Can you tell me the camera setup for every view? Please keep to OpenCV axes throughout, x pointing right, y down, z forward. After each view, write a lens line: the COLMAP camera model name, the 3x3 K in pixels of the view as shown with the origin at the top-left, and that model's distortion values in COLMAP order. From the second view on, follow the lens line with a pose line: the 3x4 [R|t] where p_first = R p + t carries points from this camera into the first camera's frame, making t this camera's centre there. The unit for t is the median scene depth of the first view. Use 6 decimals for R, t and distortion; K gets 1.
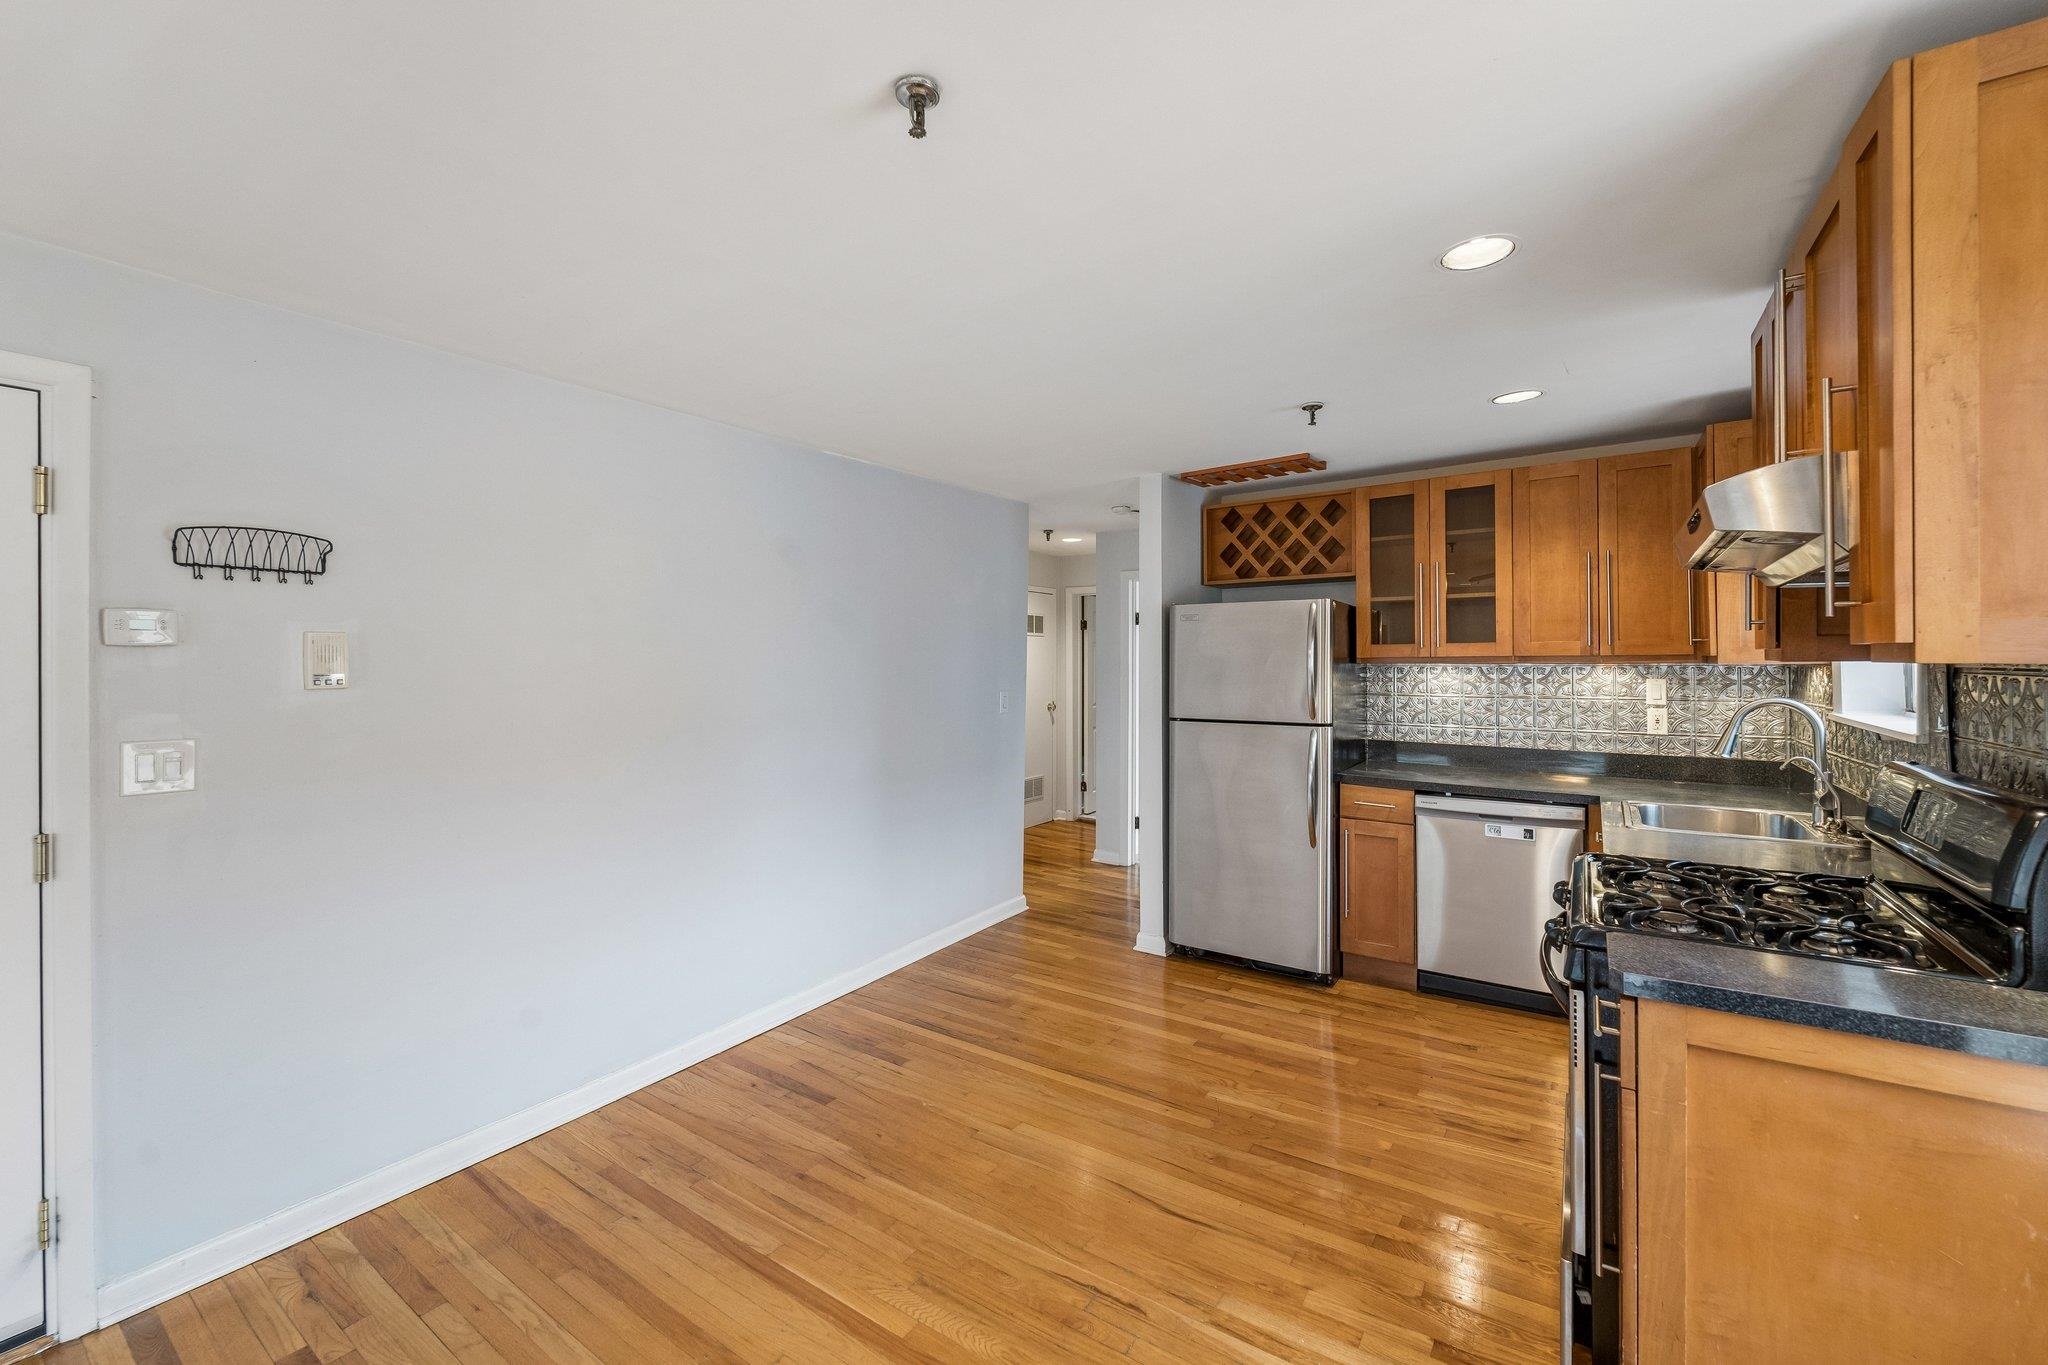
lens RADIAL K [[830.6, 0, 1024.6], [0, 830.6, 668.4], [0, 0, 1]] dist [0.012583, 0.001066]
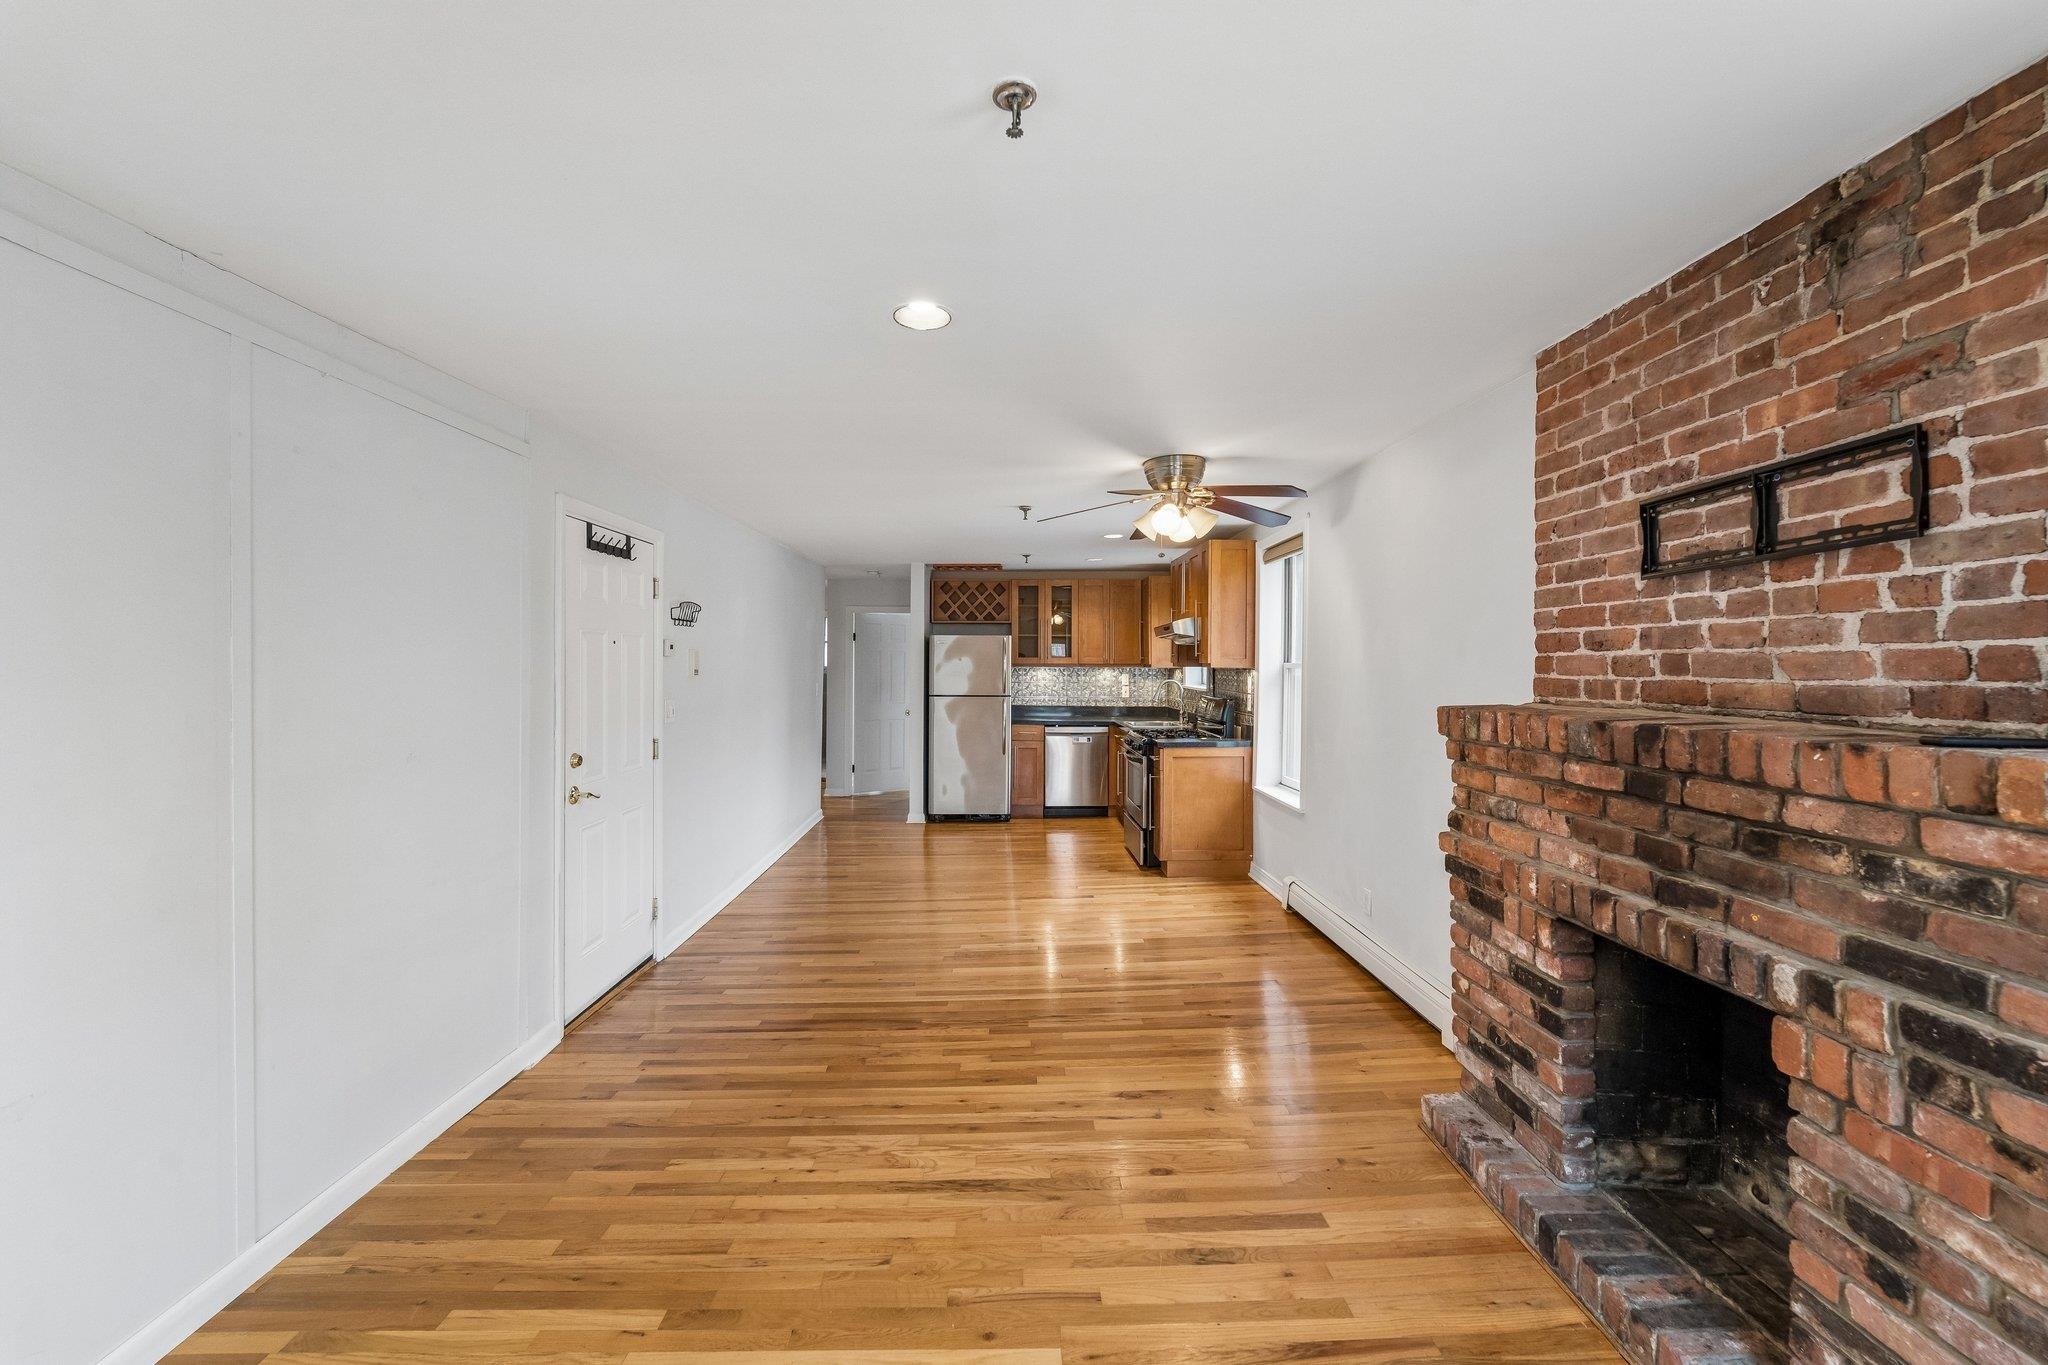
lens RADIAL K [[830.6, 0, 1032.2], [0, 830.6, 671.6], [0, 0, 1]] dist [0.012583, 0.001066]
pose [[0.801280, -0.000020, 0.598289, -0.844604], [-0.002369, 0.999992, 0.003206, -0.000095], [-0.598284, -0.003986, 0.801274, -0.707212]]
